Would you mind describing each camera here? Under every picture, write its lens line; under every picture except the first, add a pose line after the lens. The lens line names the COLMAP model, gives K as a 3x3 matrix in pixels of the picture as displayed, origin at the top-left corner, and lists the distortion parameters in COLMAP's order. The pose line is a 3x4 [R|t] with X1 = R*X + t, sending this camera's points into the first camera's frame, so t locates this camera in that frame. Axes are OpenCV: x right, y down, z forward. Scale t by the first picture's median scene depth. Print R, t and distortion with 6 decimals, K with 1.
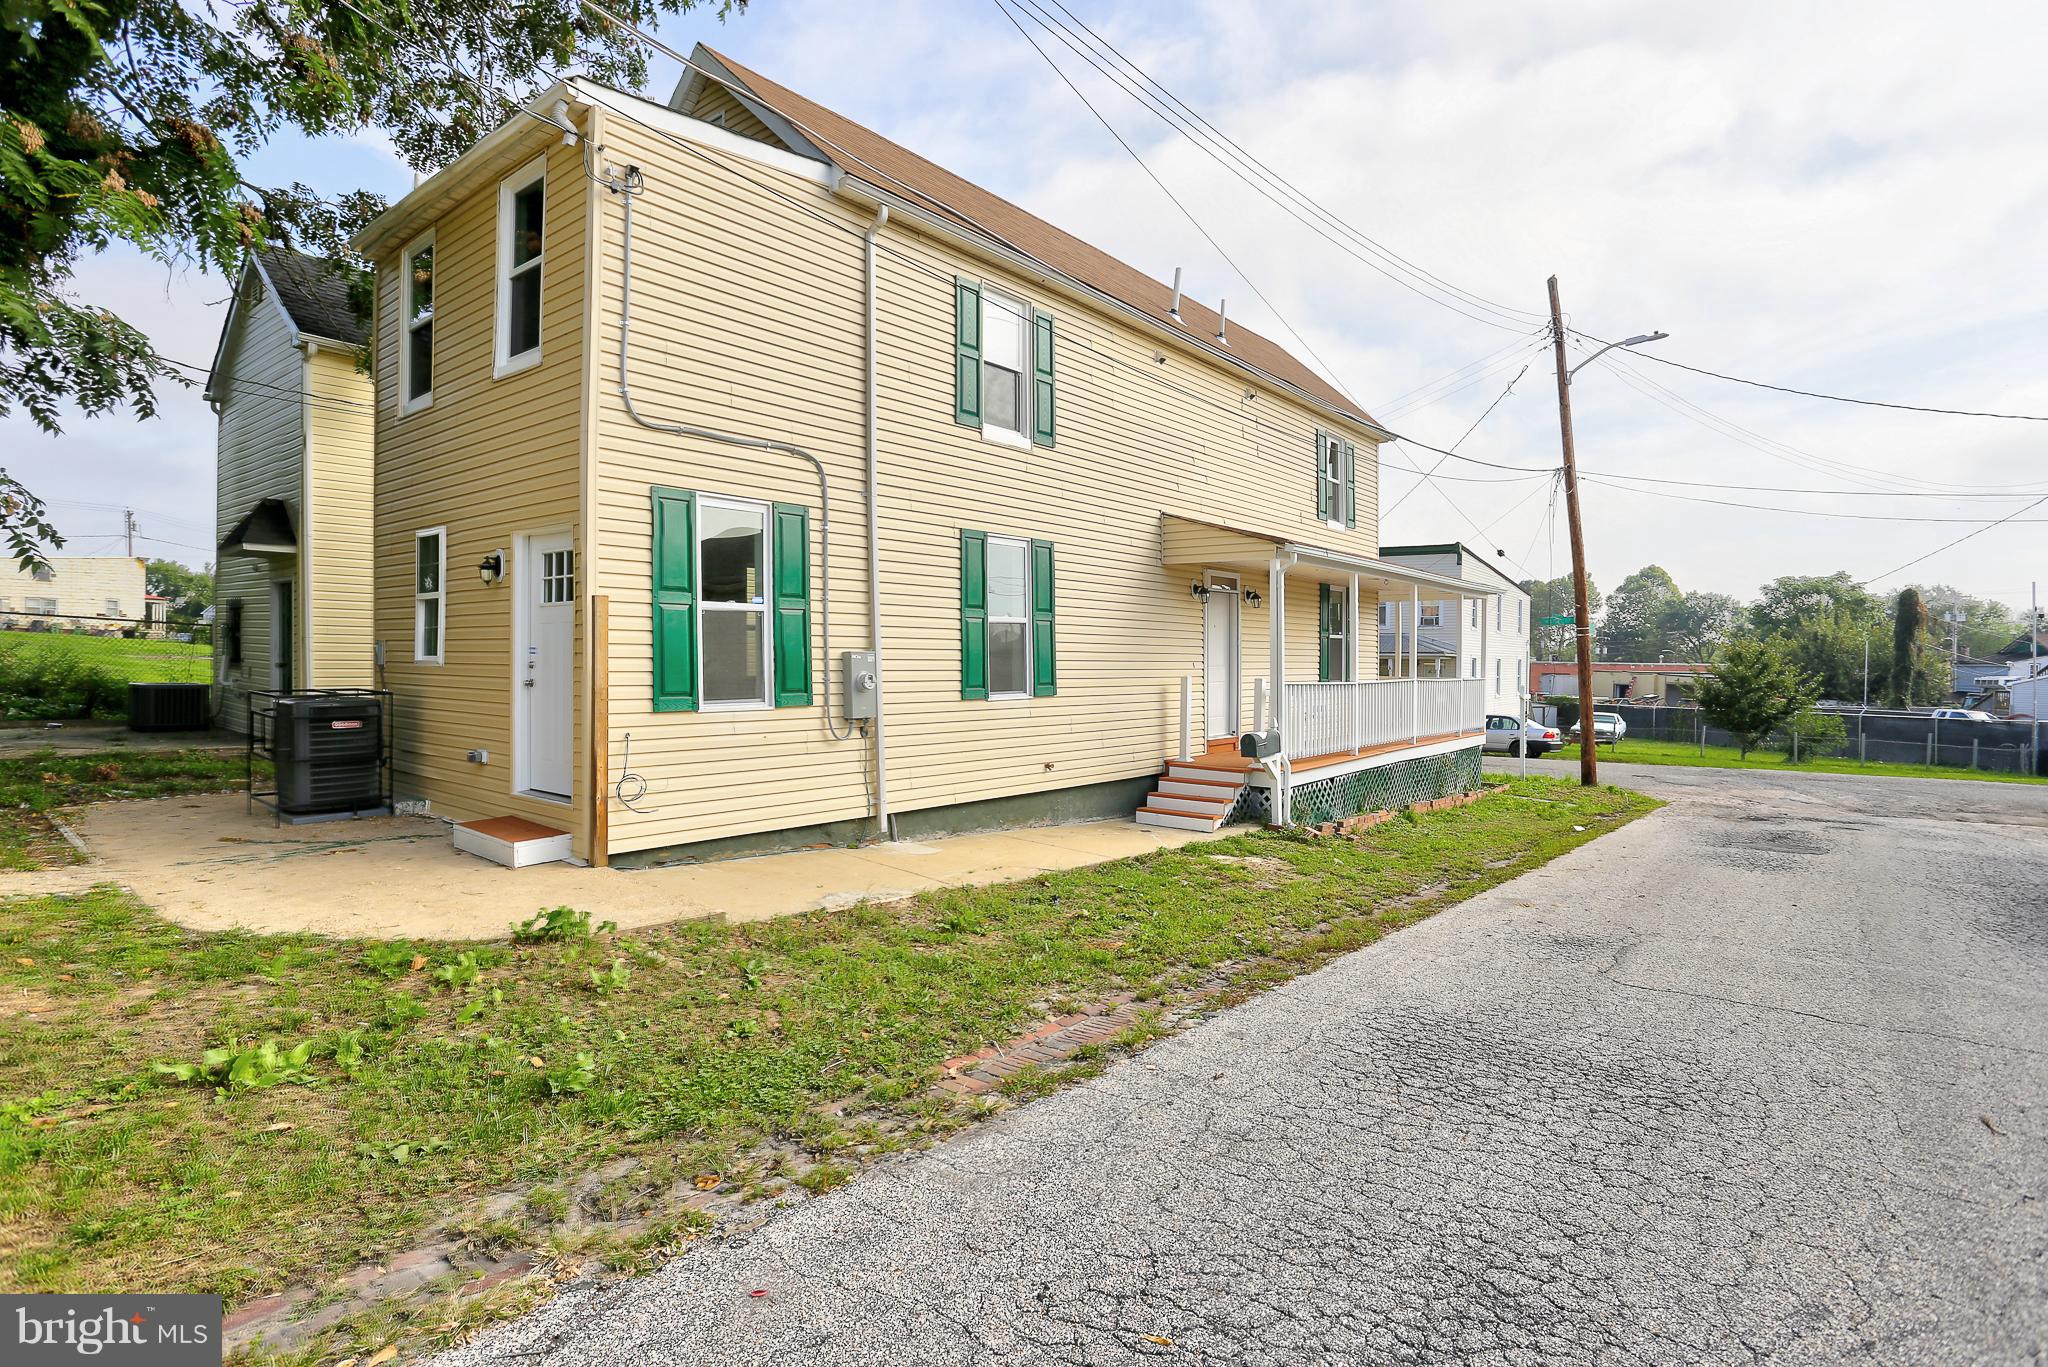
lens RADIAL K [[1032.1, 0, 971.7], [0, 1032.1, 683.1], [0, 0, 1]] dist [-0.069442, 0.026983]
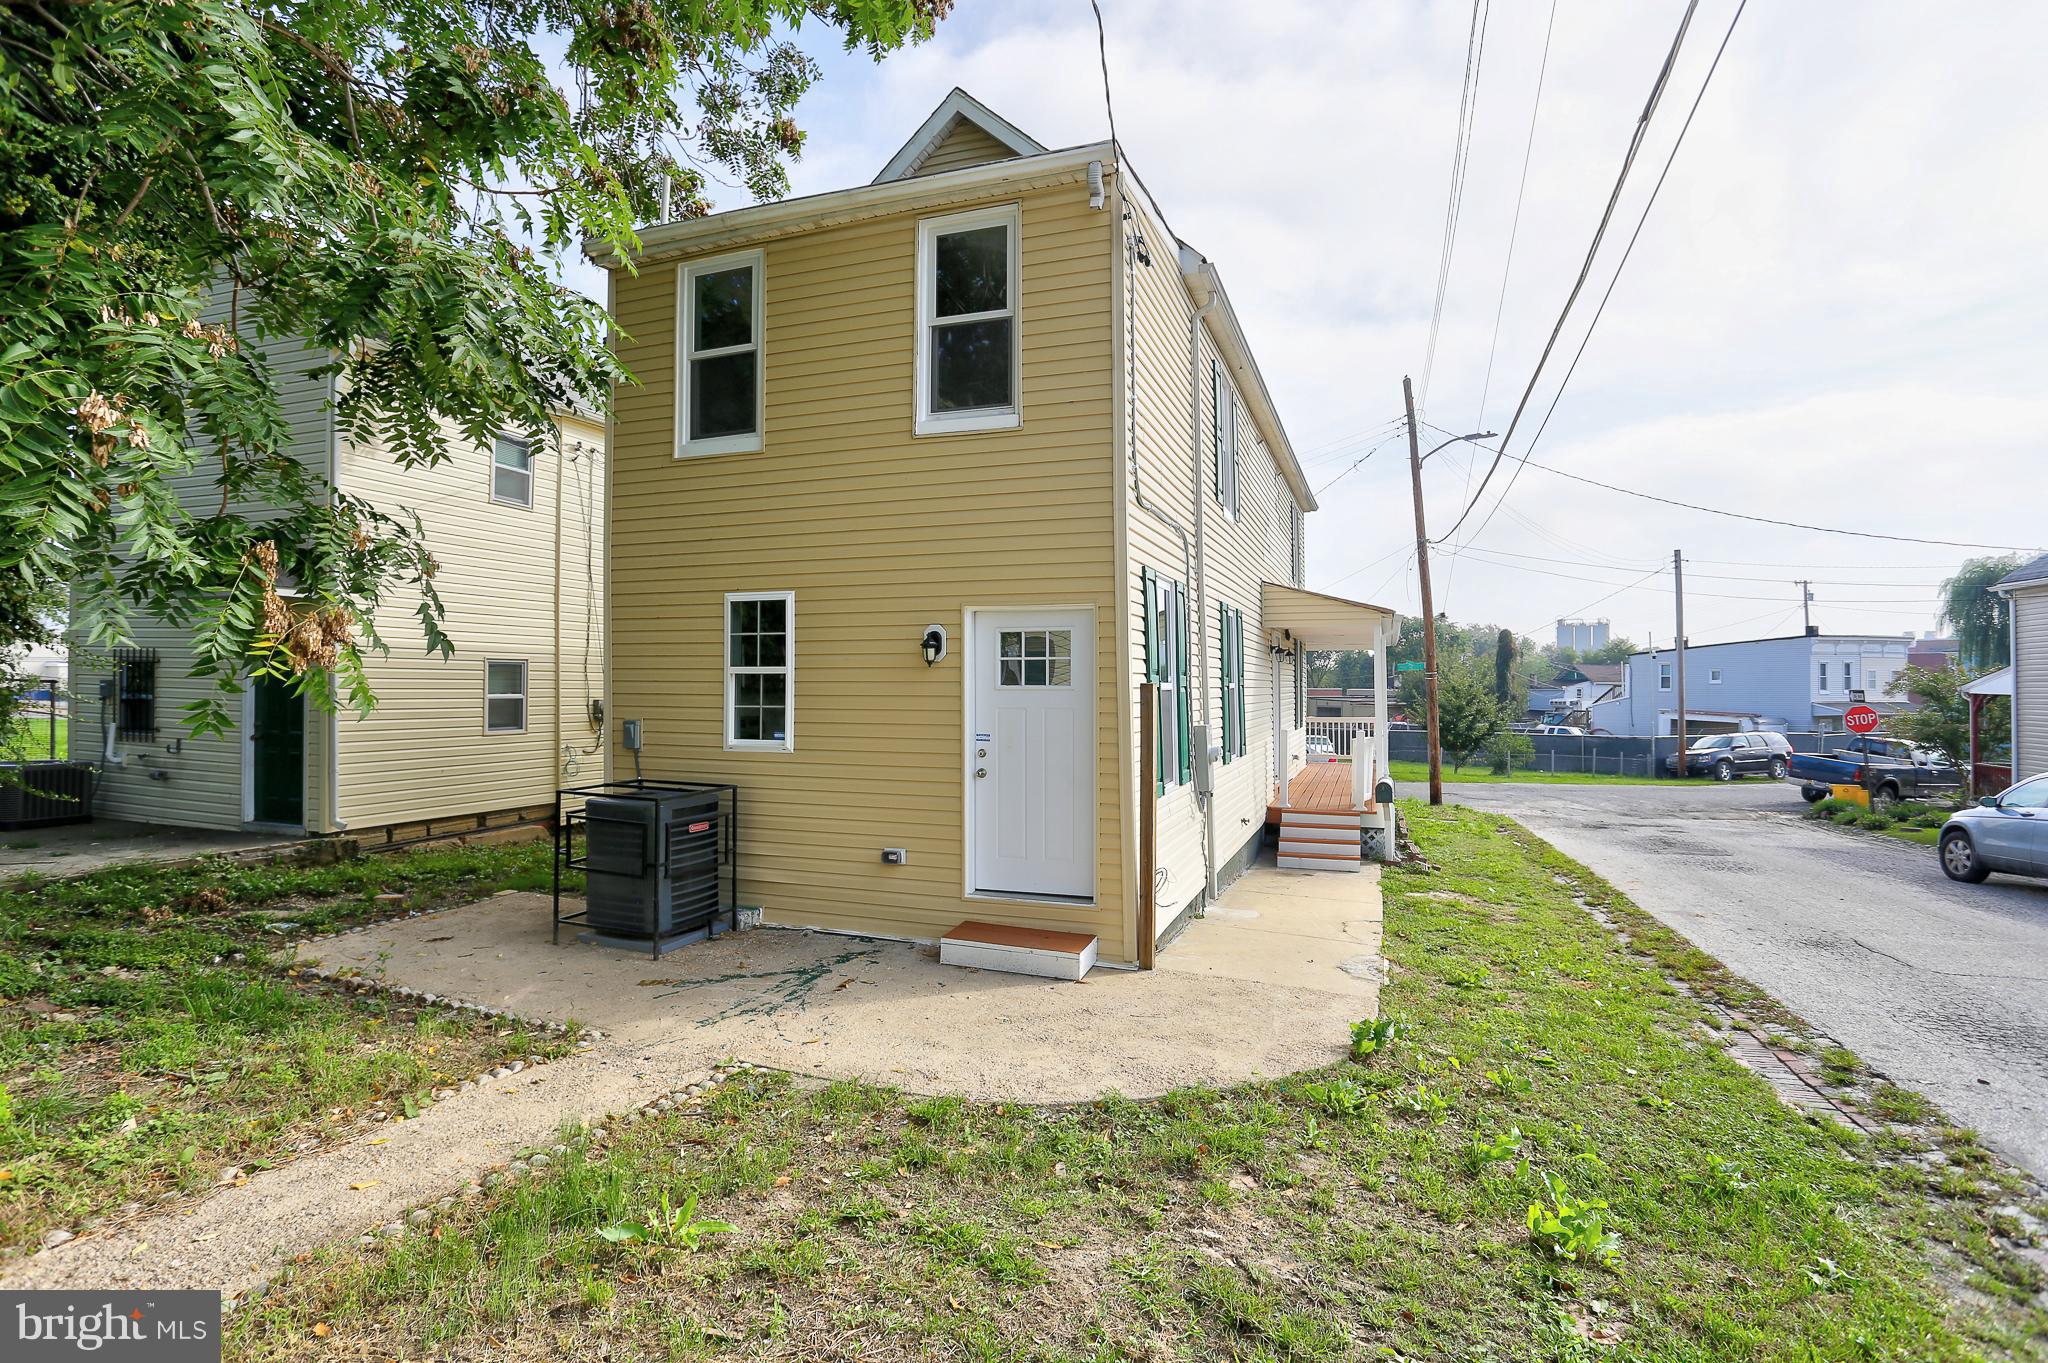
lens RADIAL K [[1032.1, 0, 971.7], [0, 1032.1, 681.1], [0, 0, 1]] dist [-0.069442, 0.026983]
pose [[0.941713, -0.007241, 0.336340, -0.621836], [0.016416, 0.999566, -0.024441, -0.049604], [-0.336017, 0.028538, 0.941424, 0.110170]]
